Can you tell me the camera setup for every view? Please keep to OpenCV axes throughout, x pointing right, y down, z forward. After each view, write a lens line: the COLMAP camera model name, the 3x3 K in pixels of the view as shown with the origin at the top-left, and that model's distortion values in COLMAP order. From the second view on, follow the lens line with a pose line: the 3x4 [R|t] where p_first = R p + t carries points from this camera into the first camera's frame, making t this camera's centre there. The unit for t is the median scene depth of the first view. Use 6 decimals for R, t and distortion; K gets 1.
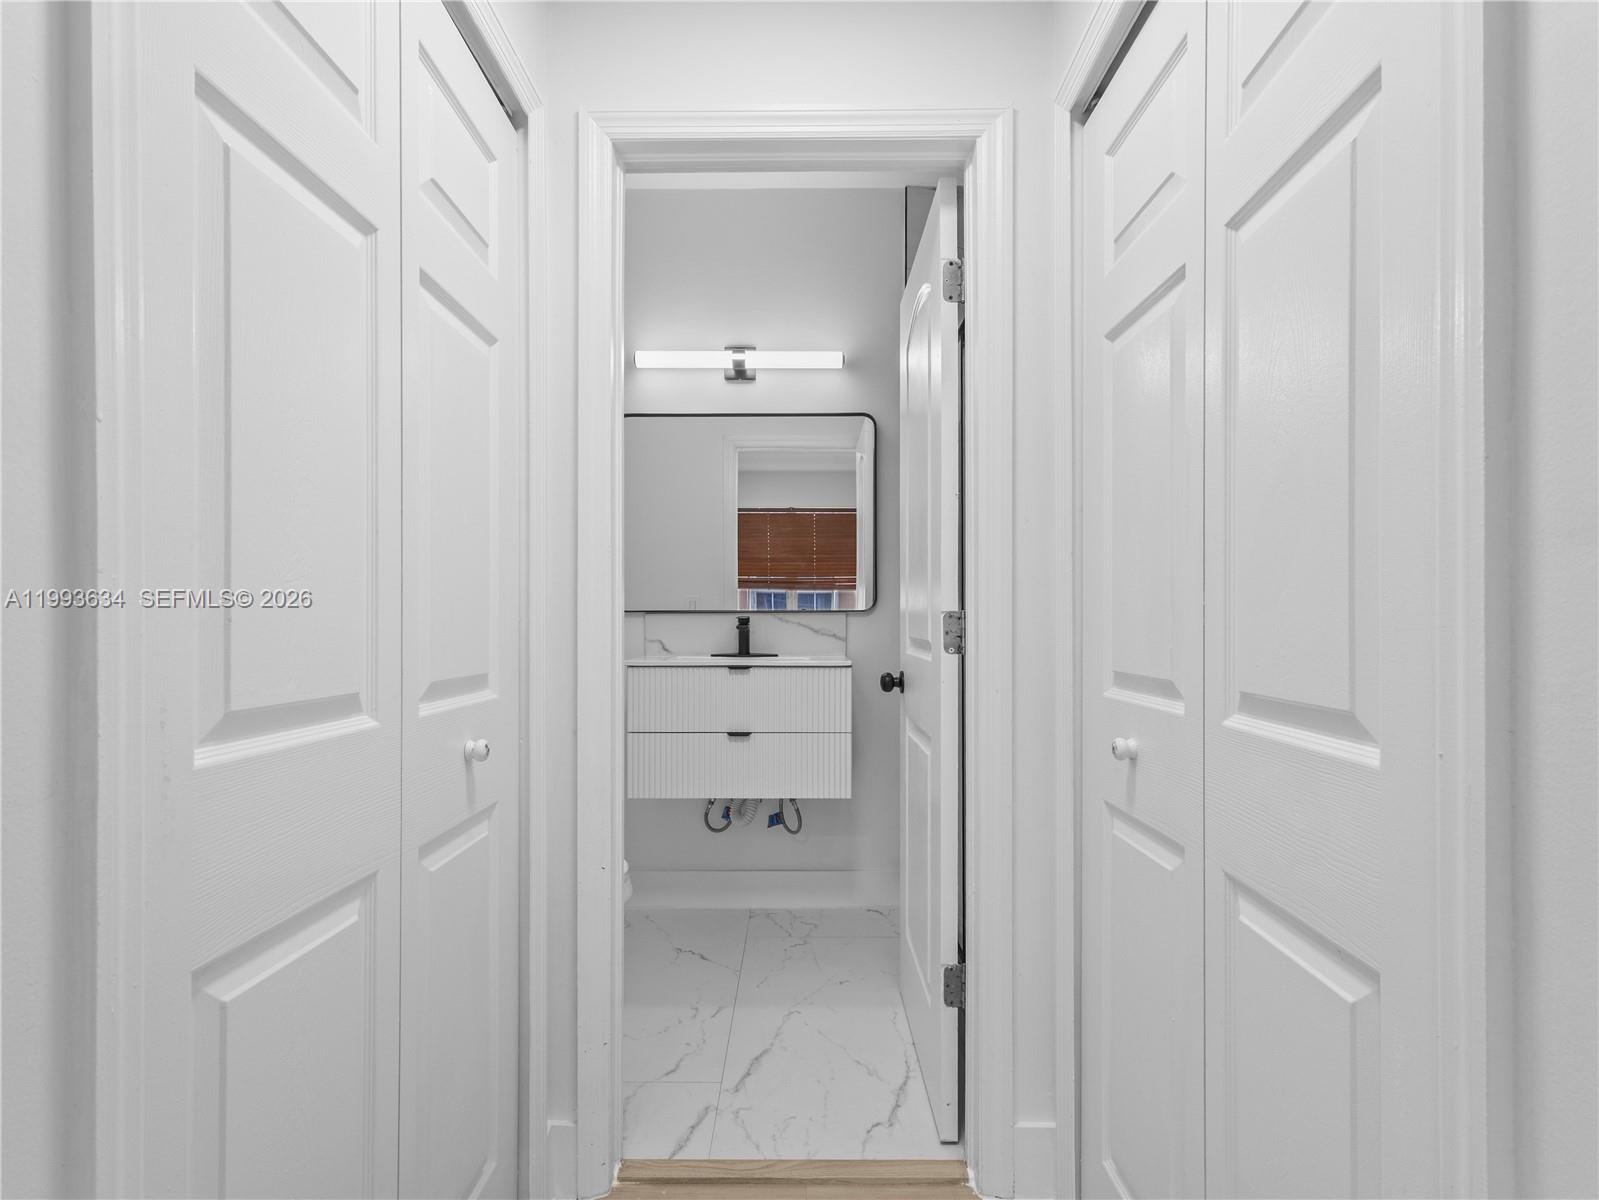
lens RADIAL K [[840.4, 0, 801.3], [0, 840.4, 576.7], [0, 0, 1]] dist [0.002755, 0.001812]
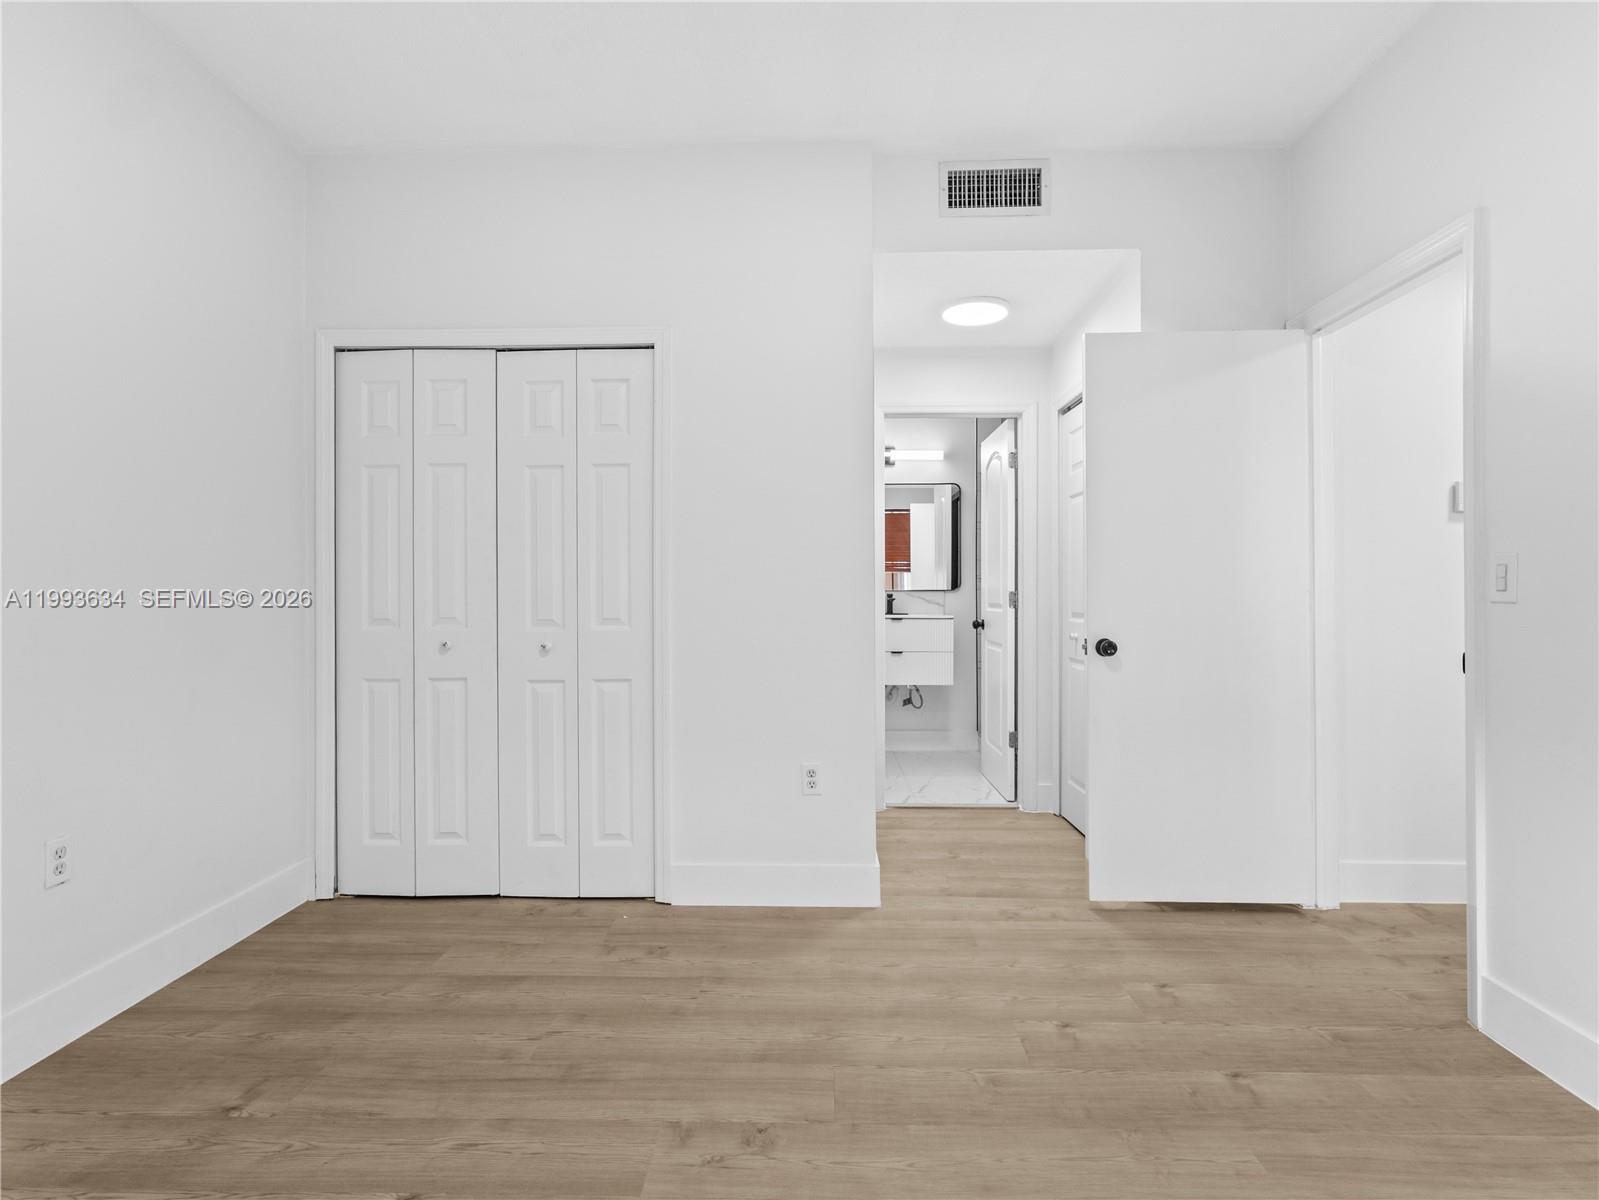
lens RADIAL K [[840.4, 0, 801.3], [0, 840.4, 576.7], [0, 0, 1]] dist [0.002755, 0.001812]
pose [[0.999741, -0.006807, -0.021697, -0.293296], [0.007515, 0.999437, 0.032697, -0.066178], [0.021462, -0.032852, 0.999230, -1.125044]]
